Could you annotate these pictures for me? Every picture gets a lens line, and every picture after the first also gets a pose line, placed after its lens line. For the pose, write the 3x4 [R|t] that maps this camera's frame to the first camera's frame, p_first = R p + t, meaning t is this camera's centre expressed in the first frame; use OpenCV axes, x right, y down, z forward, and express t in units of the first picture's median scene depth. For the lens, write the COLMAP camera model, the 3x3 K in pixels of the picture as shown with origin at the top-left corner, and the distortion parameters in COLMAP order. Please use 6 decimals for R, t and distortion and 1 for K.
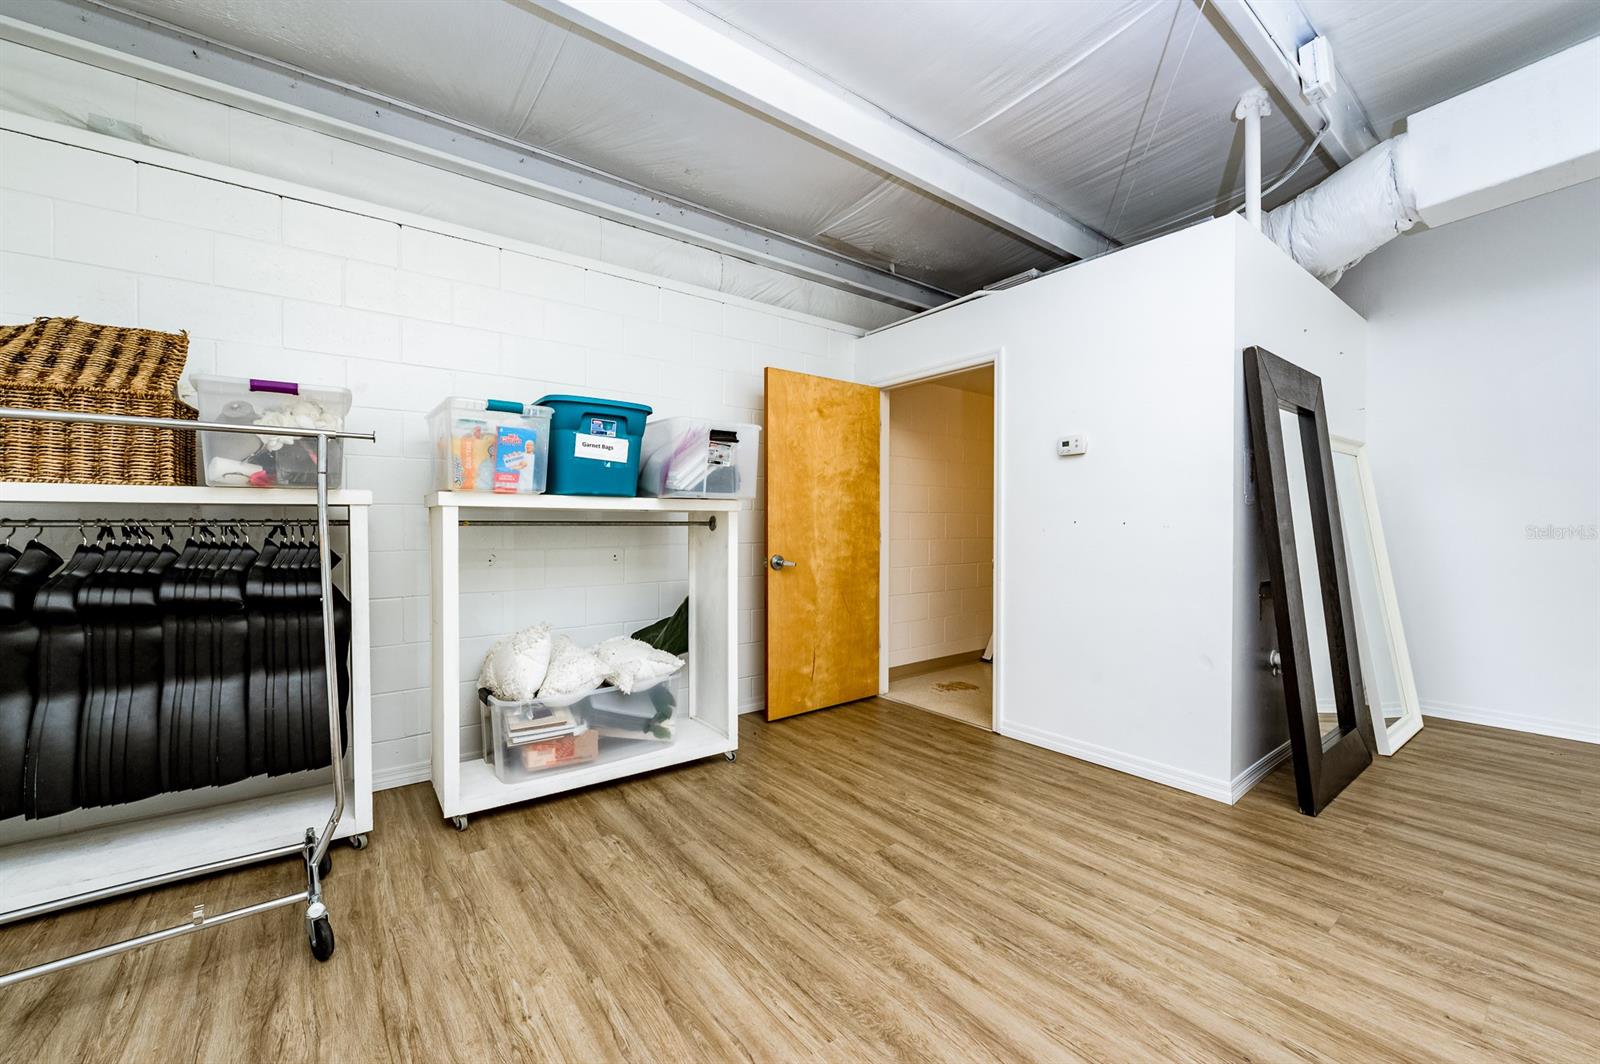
lens RADIAL K [[636.6, 0, 800.0], [0, 636.6, 532.0], [0, 0, 1]] dist [-0.003001, -0.000461]
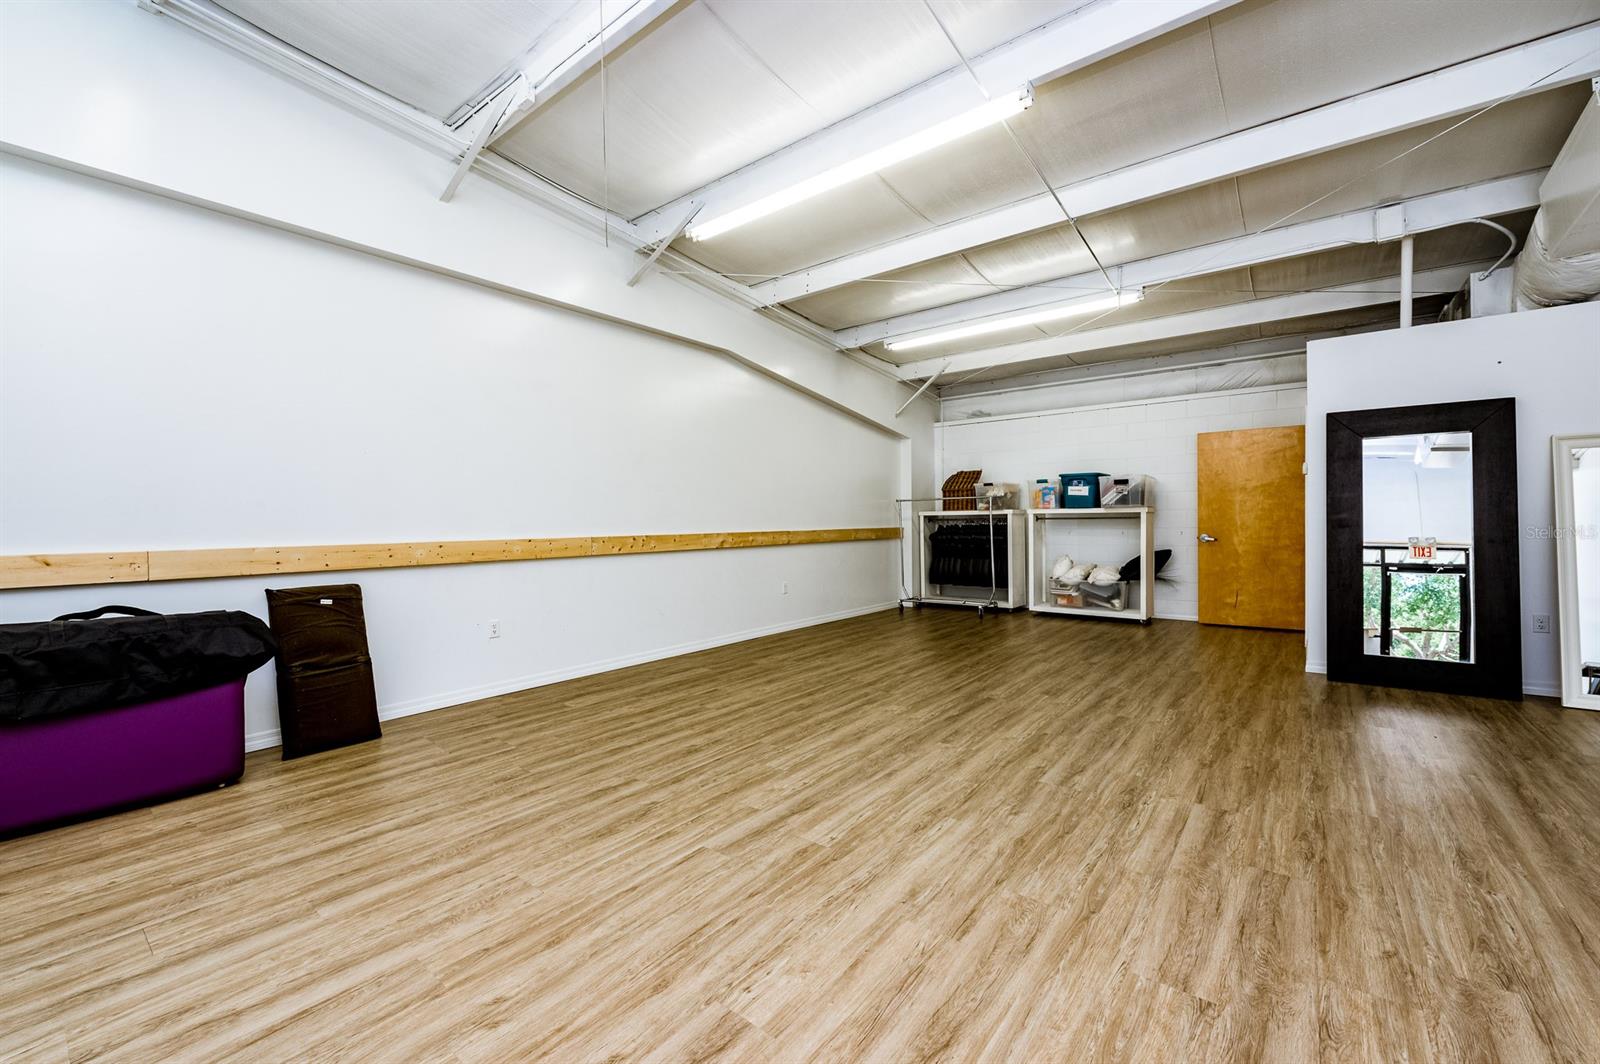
lens RADIAL K [[636.6, 0, 800.0], [0, 636.6, 532.0], [0, 0, 1]] dist [-0.003001, -0.000461]
pose [[0.258524, 0.012944, -0.965918, 2.037962], [-0.001417, 0.999914, 0.013020, 0.011367], [0.966004, -0.001998, 0.258520, -0.866175]]
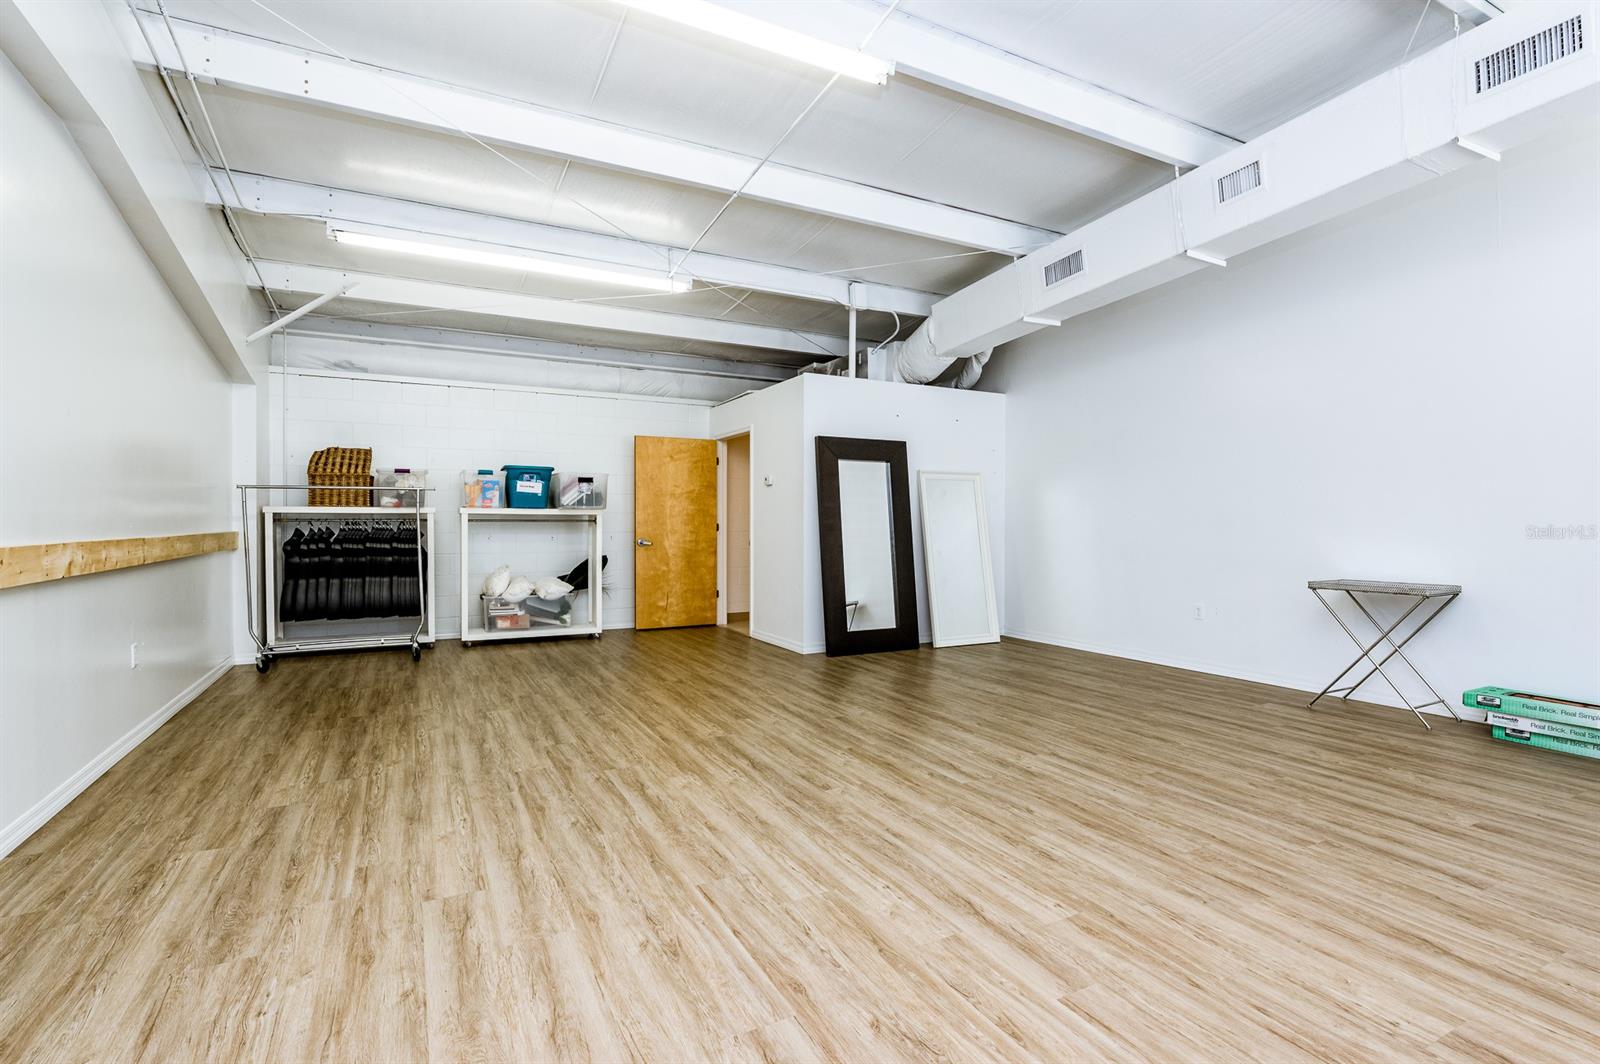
lens RADIAL K [[749.3, 0, 800.0], [0, 749.3, 532.0], [0, 0, 1]] dist [-0.003431, -0.000728]
pose [[0.985481, 0.003411, -0.169751, 1.092181], [-0.003507, 0.999994, -0.000266, 0.024193], [0.169749, 0.000857, 0.985487, -1.461348]]
